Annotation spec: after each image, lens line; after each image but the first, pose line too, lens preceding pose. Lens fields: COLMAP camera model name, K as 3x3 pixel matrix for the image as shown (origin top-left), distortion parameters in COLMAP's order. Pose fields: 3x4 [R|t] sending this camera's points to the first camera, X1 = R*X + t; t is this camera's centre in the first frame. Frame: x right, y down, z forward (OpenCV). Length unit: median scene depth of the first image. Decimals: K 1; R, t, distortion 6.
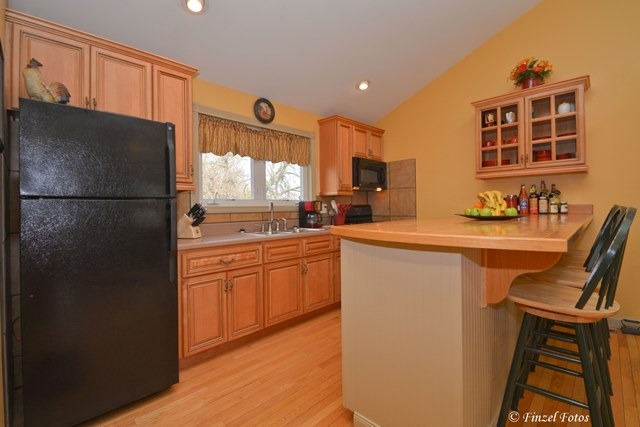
lens RADIAL K [[296.0, 0, 317.9], [0, 296.0, 208.5], [0, 0, 1]] dist [-0.022951, -0.000877]
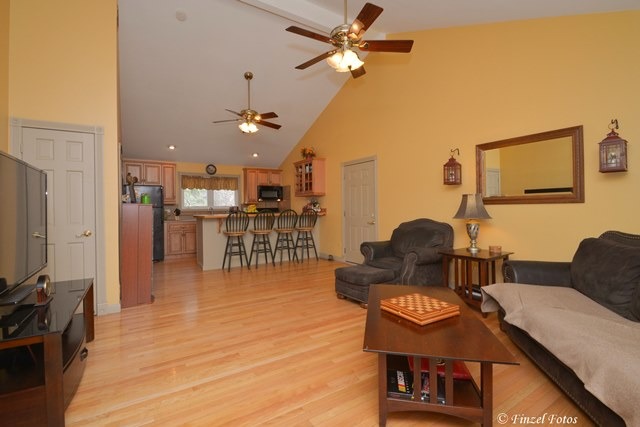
lens RADIAL K [[296.0, 0, 317.9], [0, 296.0, 210.3], [0, 0, 1]] dist [-0.022951, -0.000877]
pose [[0.975907, -0.000195, -0.218188, 1.071600], [0.001261, 0.999988, 0.004747, -0.006303], [0.218184, -0.004908, 0.975895, -1.048981]]
